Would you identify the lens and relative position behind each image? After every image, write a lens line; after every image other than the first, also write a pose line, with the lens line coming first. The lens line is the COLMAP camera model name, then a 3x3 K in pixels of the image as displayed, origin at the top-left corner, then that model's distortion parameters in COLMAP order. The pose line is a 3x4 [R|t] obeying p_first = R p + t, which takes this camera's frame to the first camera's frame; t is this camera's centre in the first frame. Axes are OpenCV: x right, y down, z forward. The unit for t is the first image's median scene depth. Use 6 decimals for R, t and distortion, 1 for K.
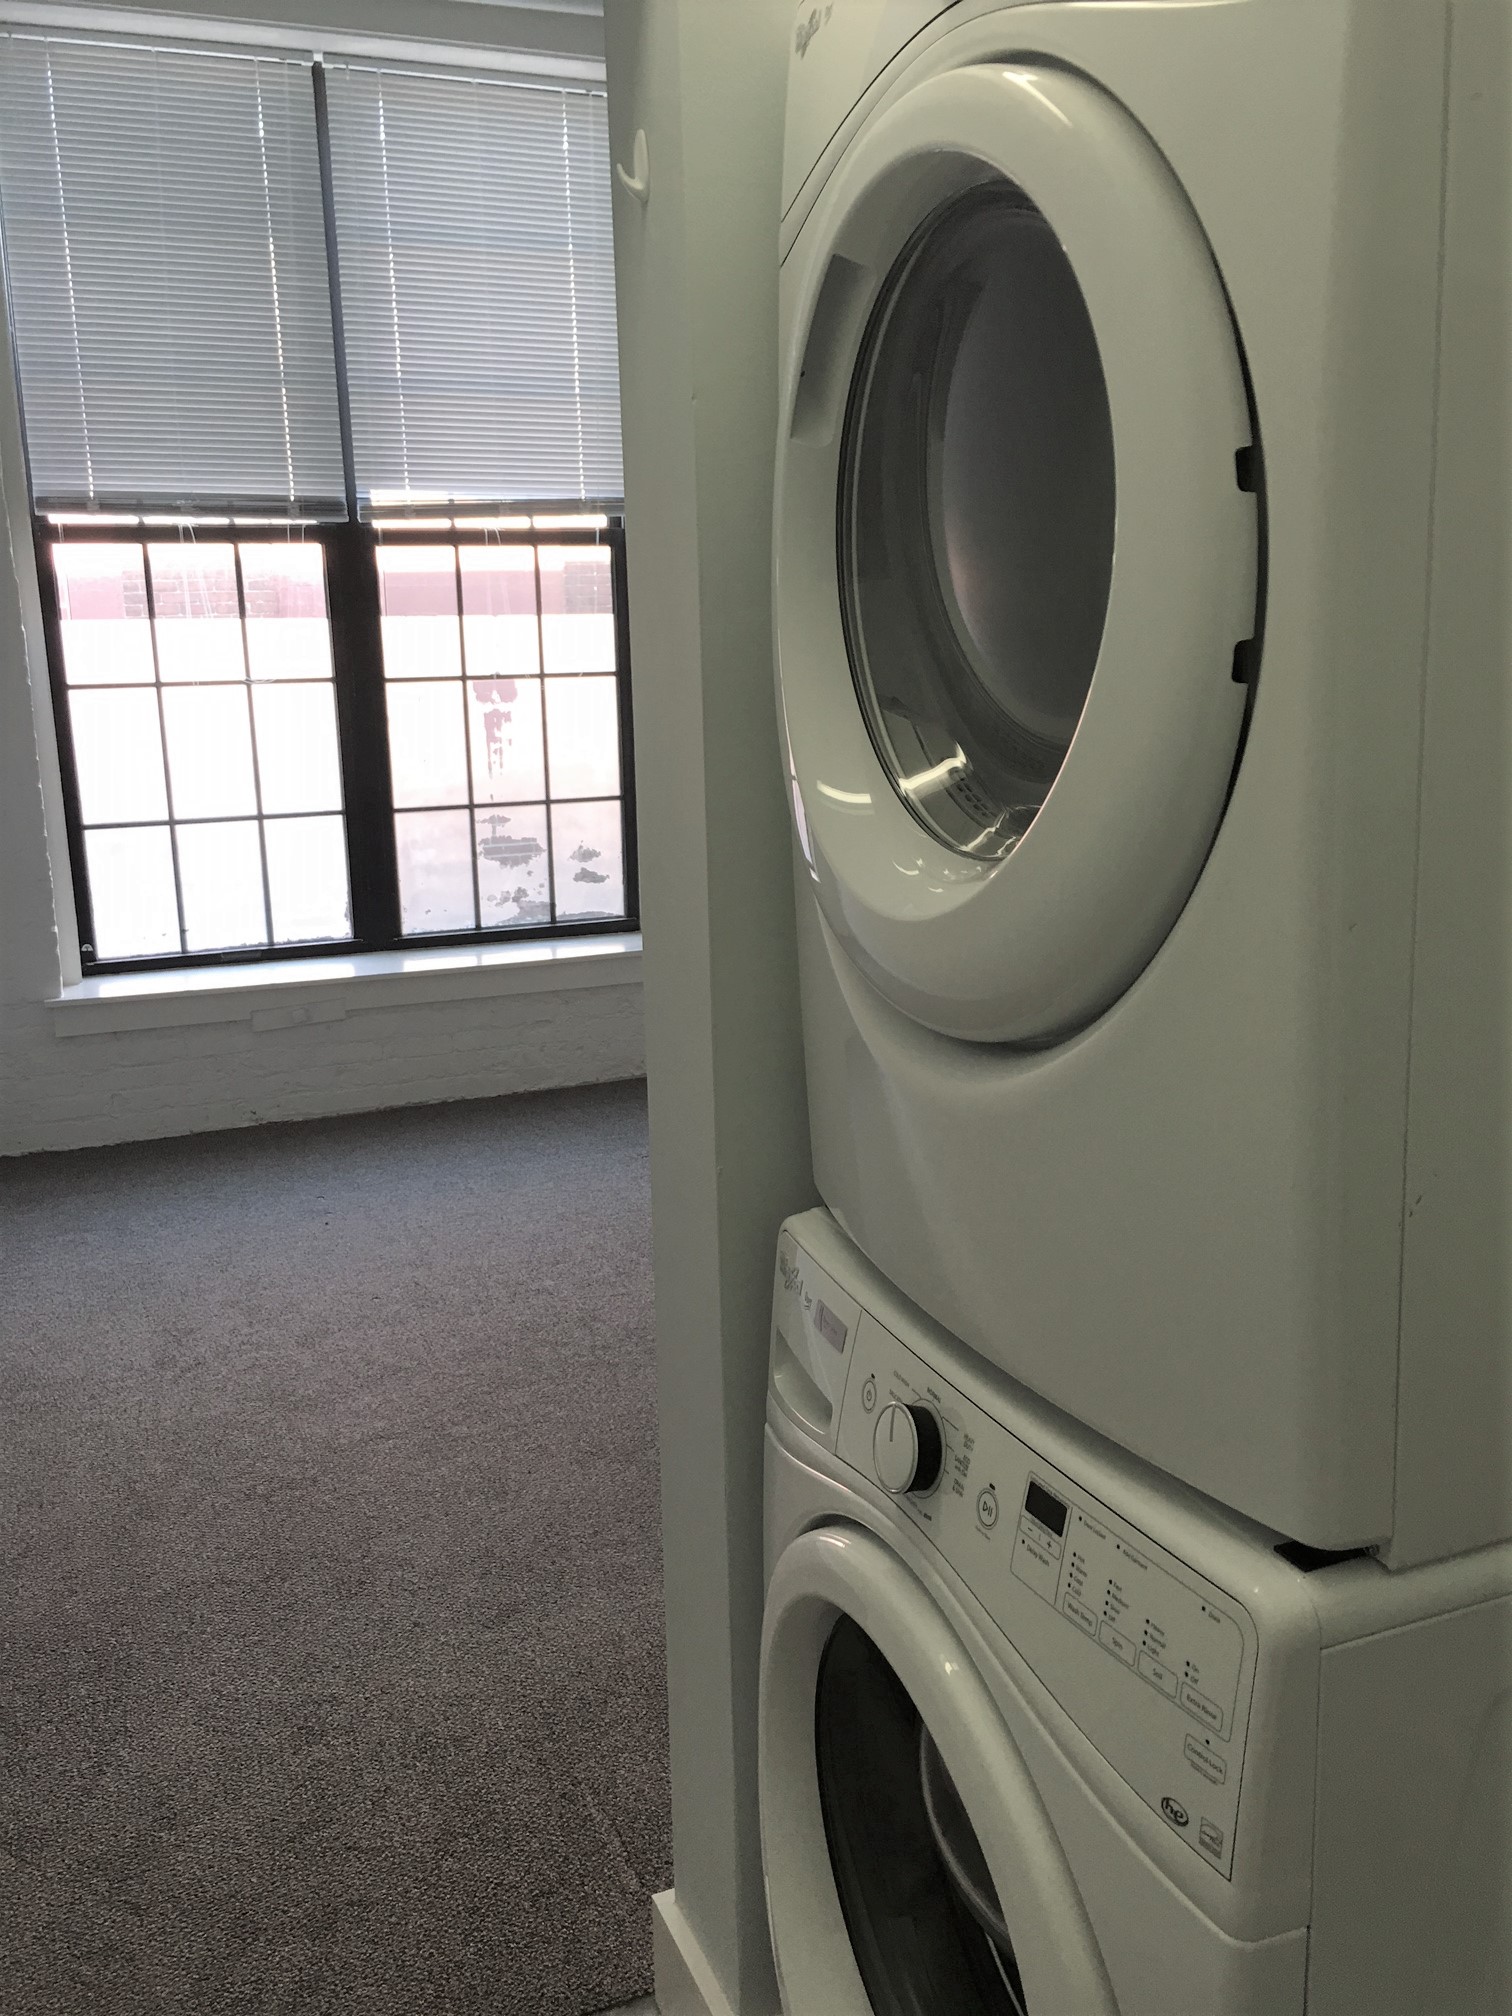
lens RADIAL K [[1721.8, 0, 772.6], [0, 1721.8, 992.7], [0, 0, 1]] dist [0.066825, -0.109148]
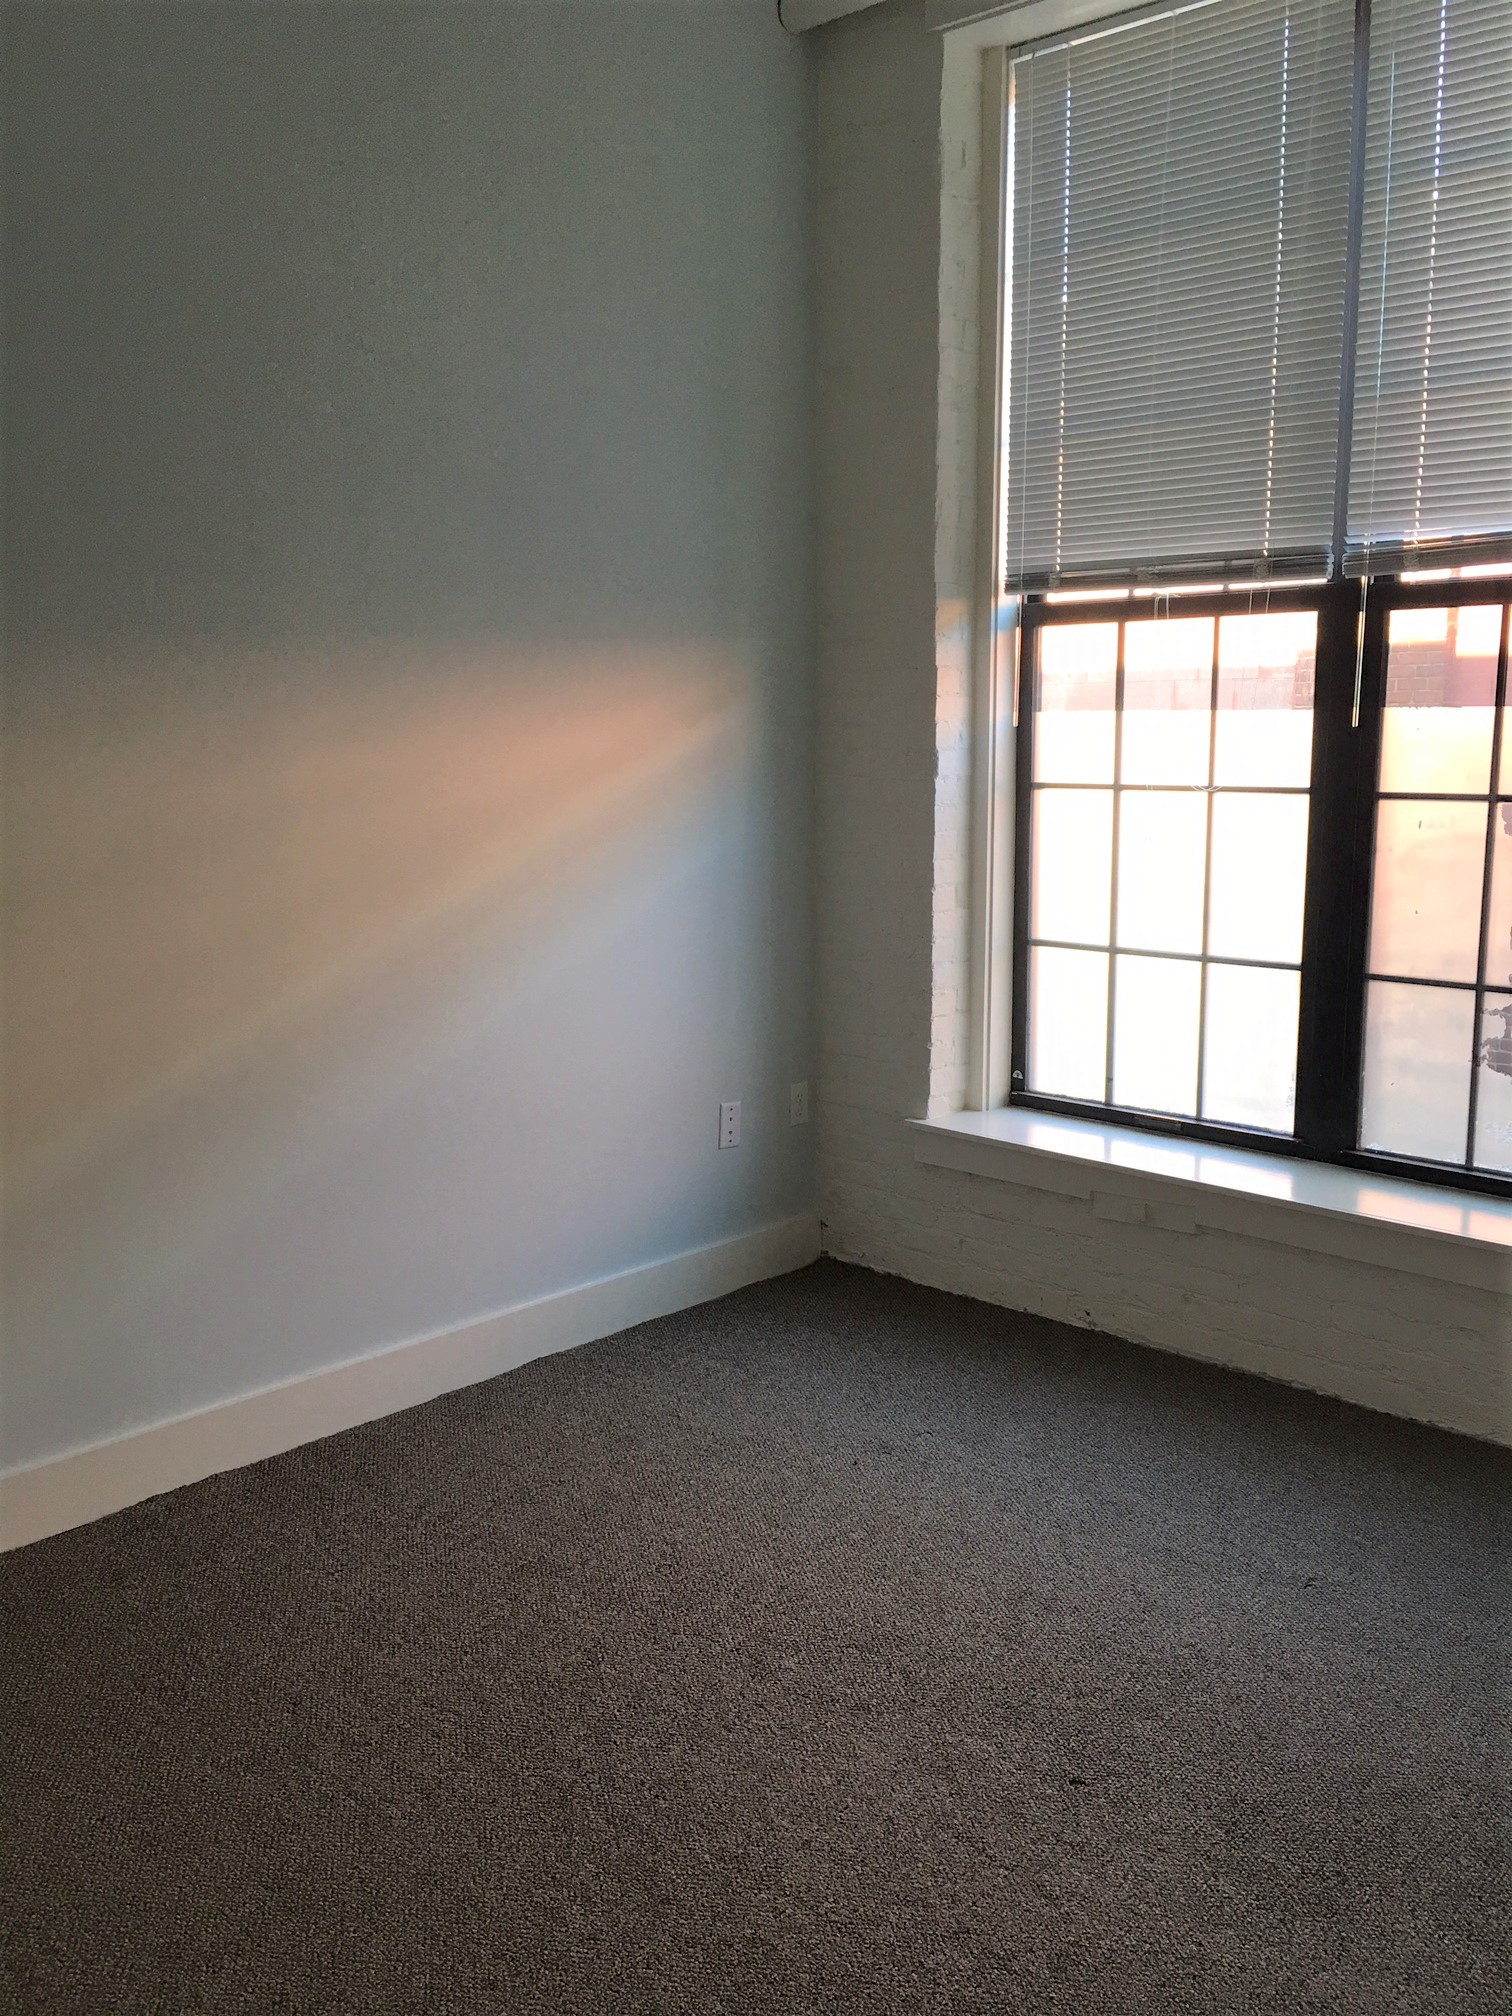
lens RADIAL K [[1721.8, 0, 737.1], [0, 1721.8, 1013.7], [0, 0, 1]] dist [0.066825, -0.109148]
pose [[0.393832, 0.172327, -0.902884, 0.347171], [-0.191172, 0.976146, 0.102922, -0.121140], [0.899082, 0.132072, 0.417382, 0.497135]]
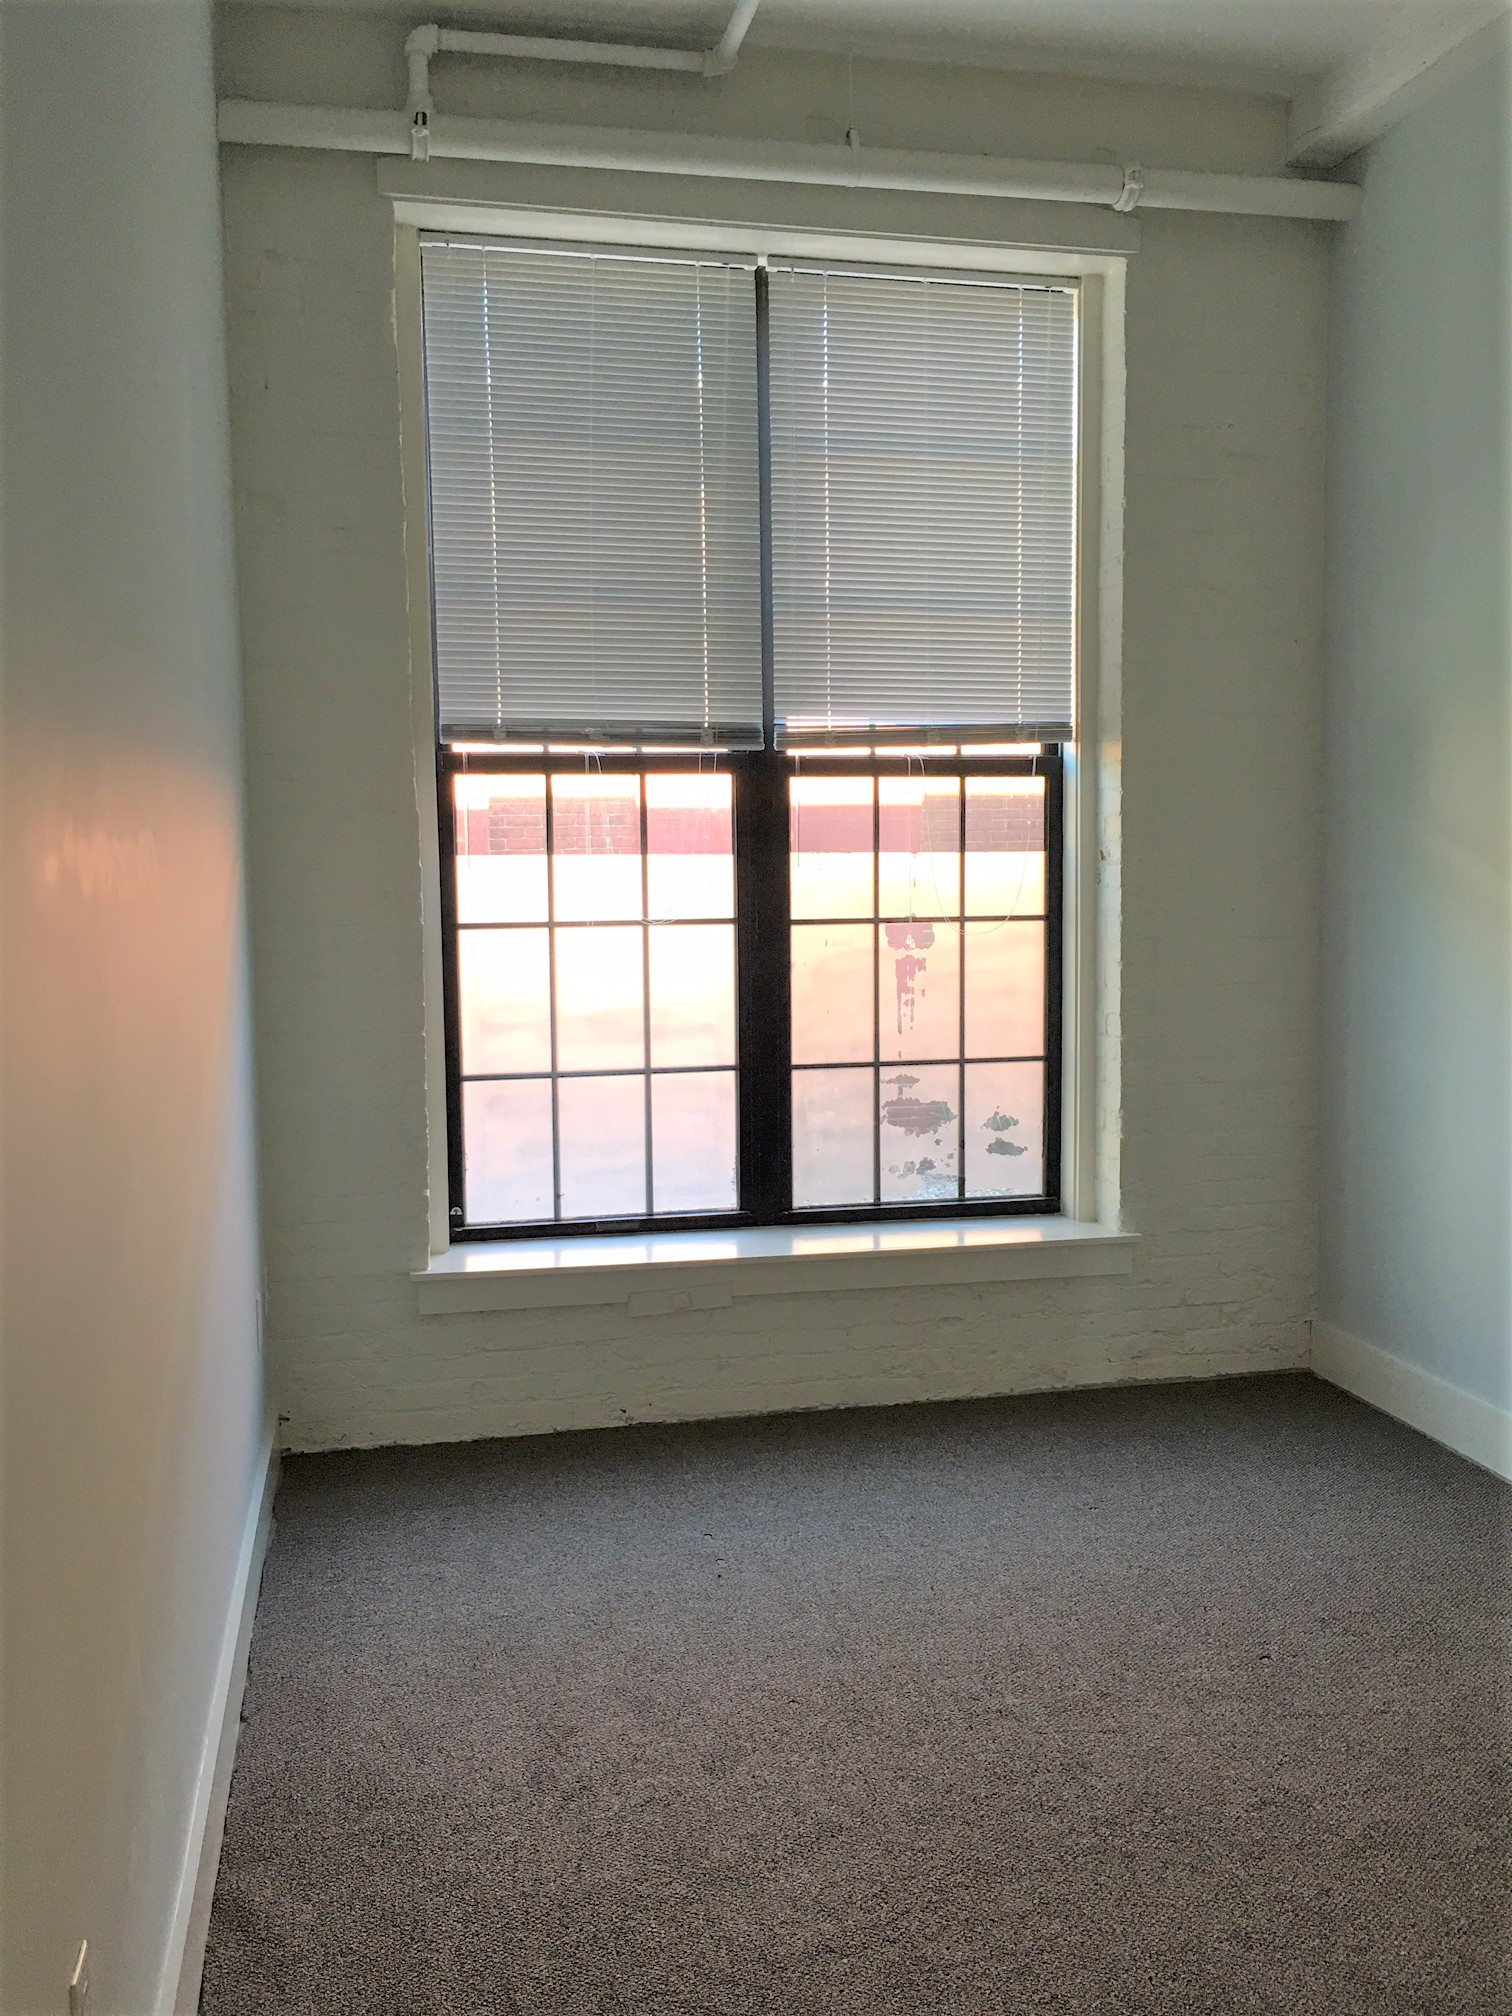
lens RADIAL K [[1721.8, 0, 761.2], [0, 1721.8, 1005.8], [0, 0, 1]] dist [0.066825, -0.109148]
pose [[0.983887, 0.025078, -0.177023, -0.084012], [-0.046942, 0.991611, -0.120430, -0.031340], [0.172518, 0.126799, 0.976811, 0.139582]]
